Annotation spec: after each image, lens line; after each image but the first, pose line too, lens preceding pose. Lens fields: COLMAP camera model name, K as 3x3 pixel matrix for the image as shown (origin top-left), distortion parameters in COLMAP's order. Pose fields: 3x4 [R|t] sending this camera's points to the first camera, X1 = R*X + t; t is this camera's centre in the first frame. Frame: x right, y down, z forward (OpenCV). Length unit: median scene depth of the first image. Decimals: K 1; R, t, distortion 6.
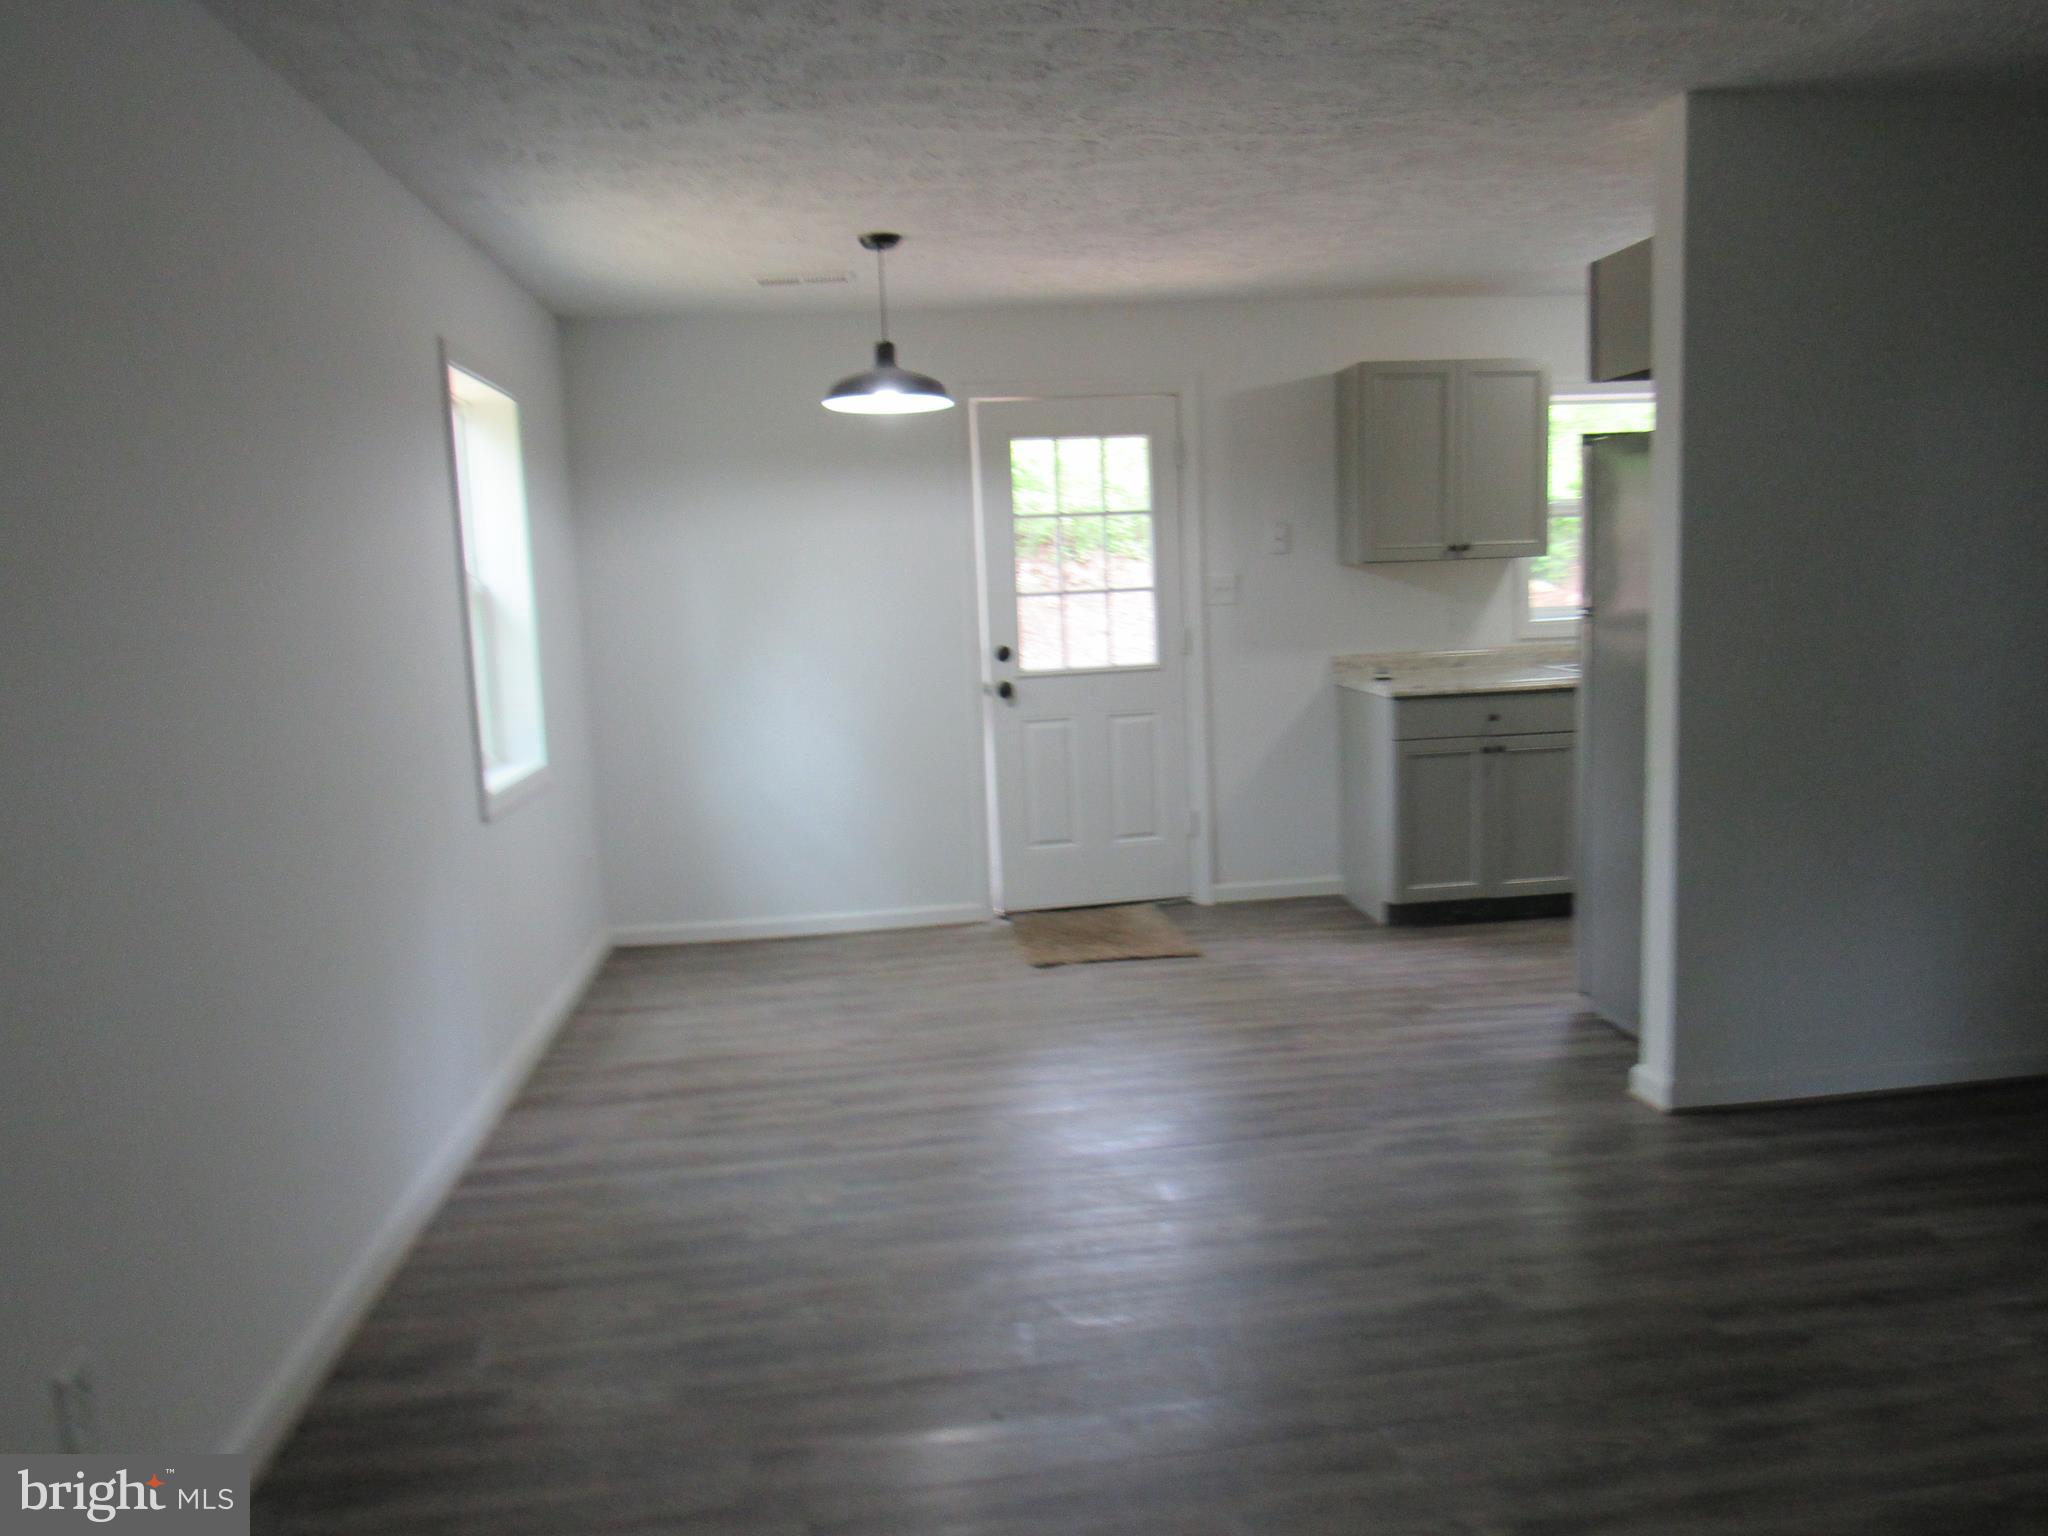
lens RADIAL K [[1471.3, 0, 1020.1], [0, 1471.3, 773.8], [0, 0, 1]] dist [-0.032368, 0.017521]
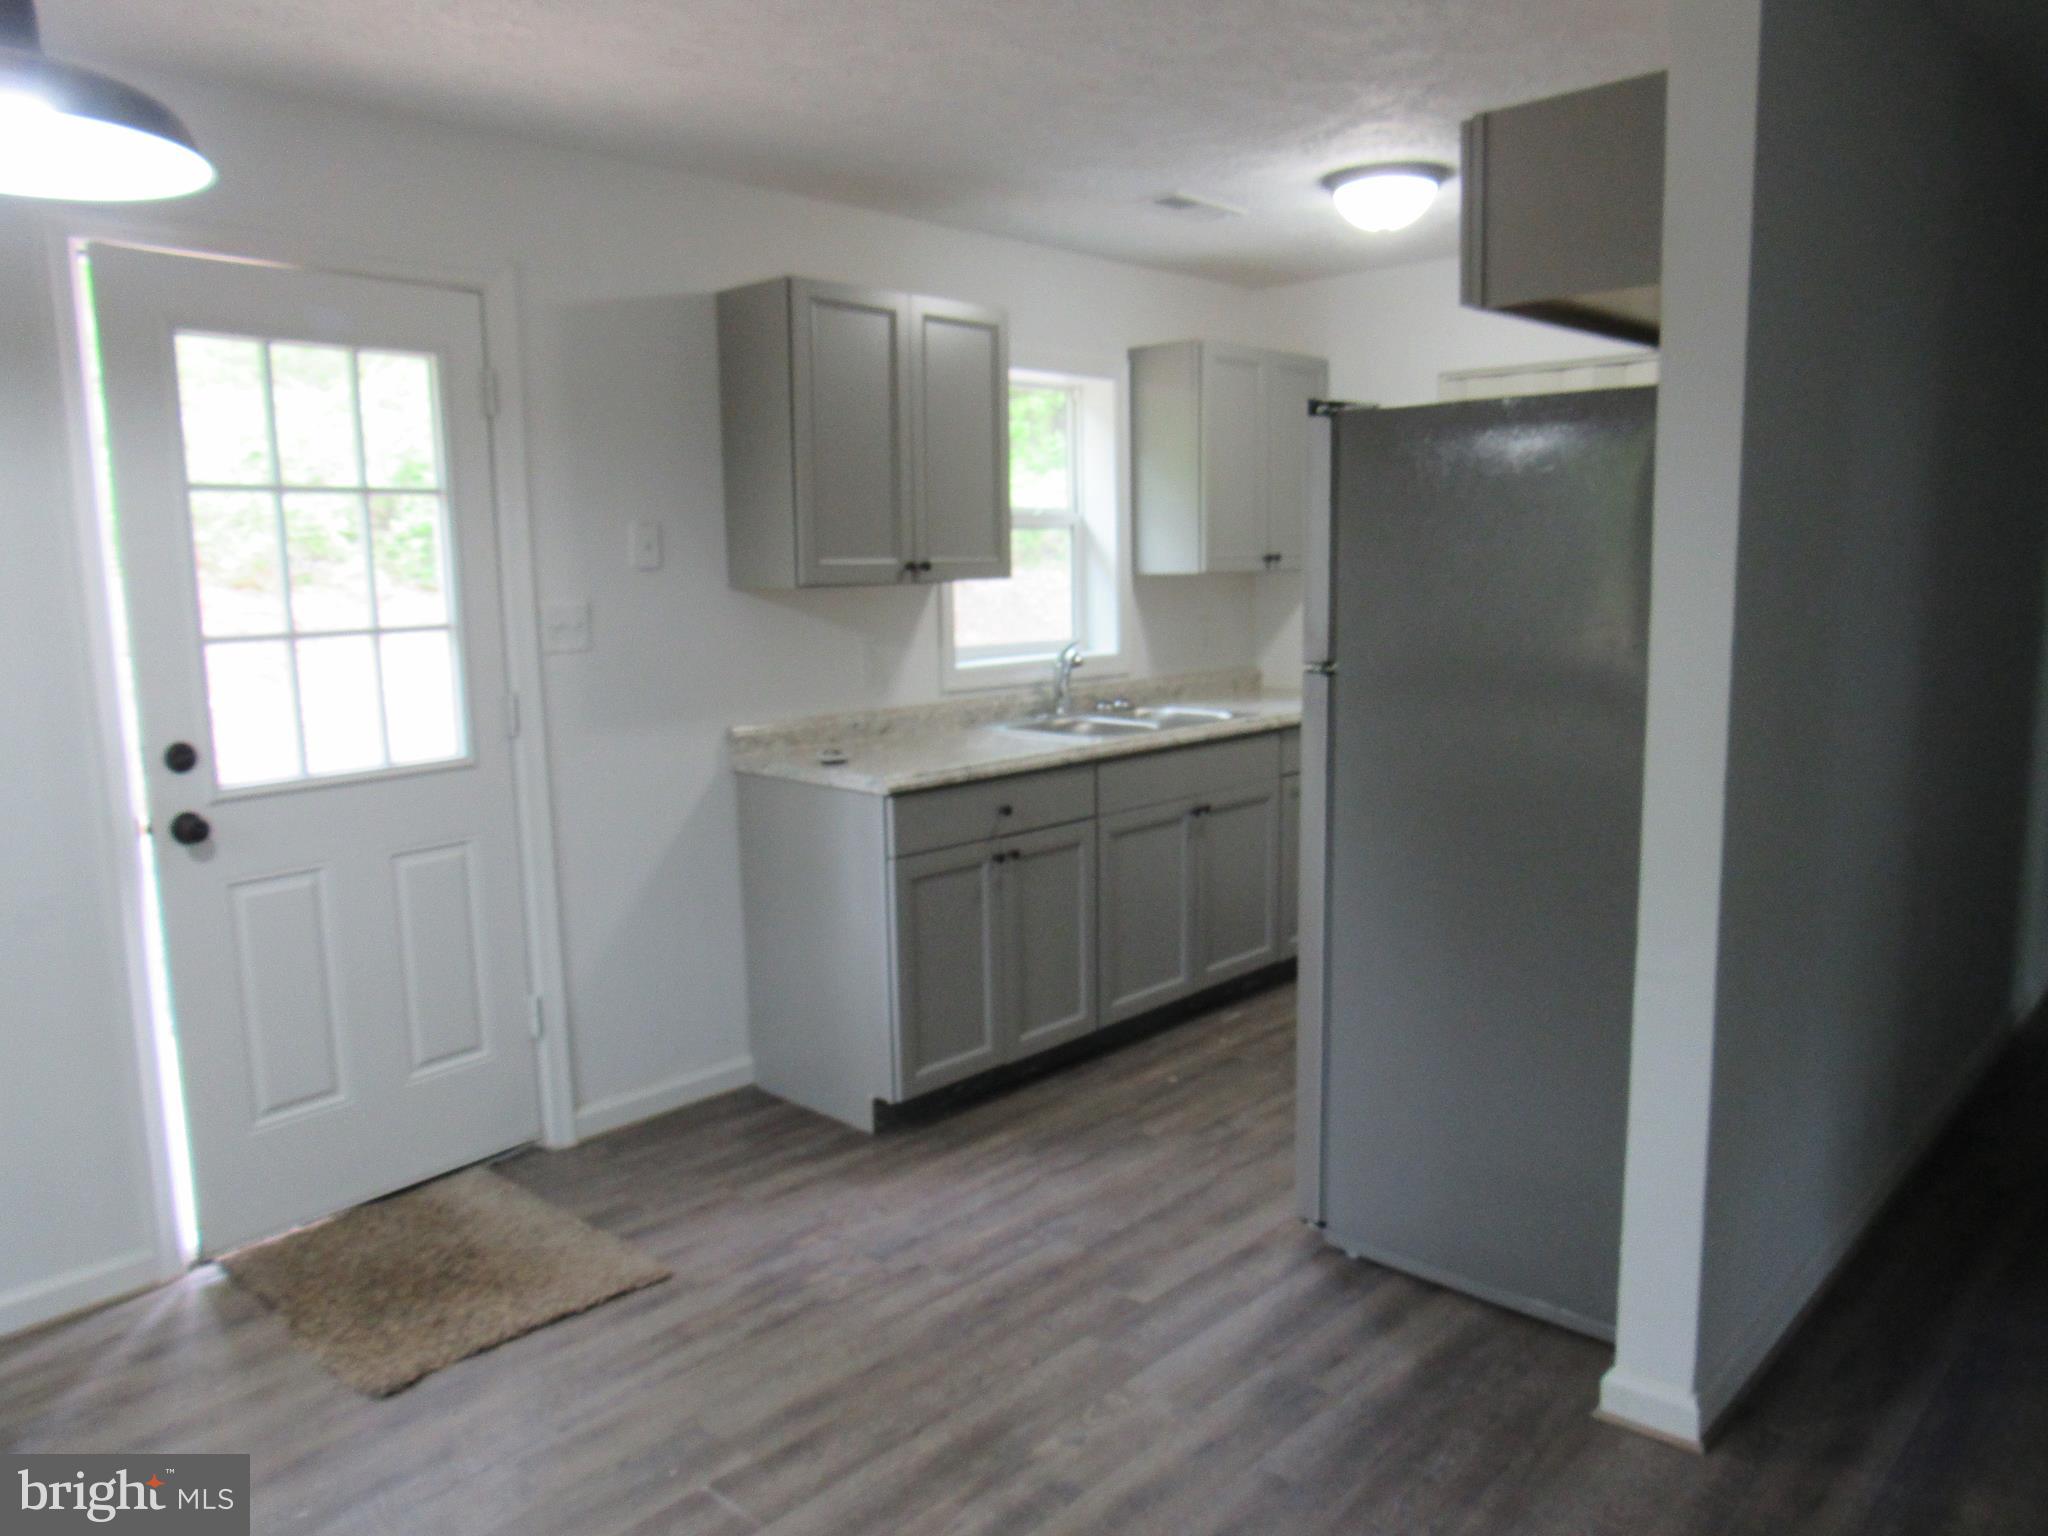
lens RADIAL K [[1471.3, 0, 1020.1], [0, 1471.3, 773.8], [0, 0, 1]] dist [-0.032368, 0.017521]
pose [[0.765046, -0.066649, 0.640518, -0.119285], [0.076786, 0.996975, 0.012026, -0.064170], [-0.639382, 0.039982, 0.767849, 0.462812]]
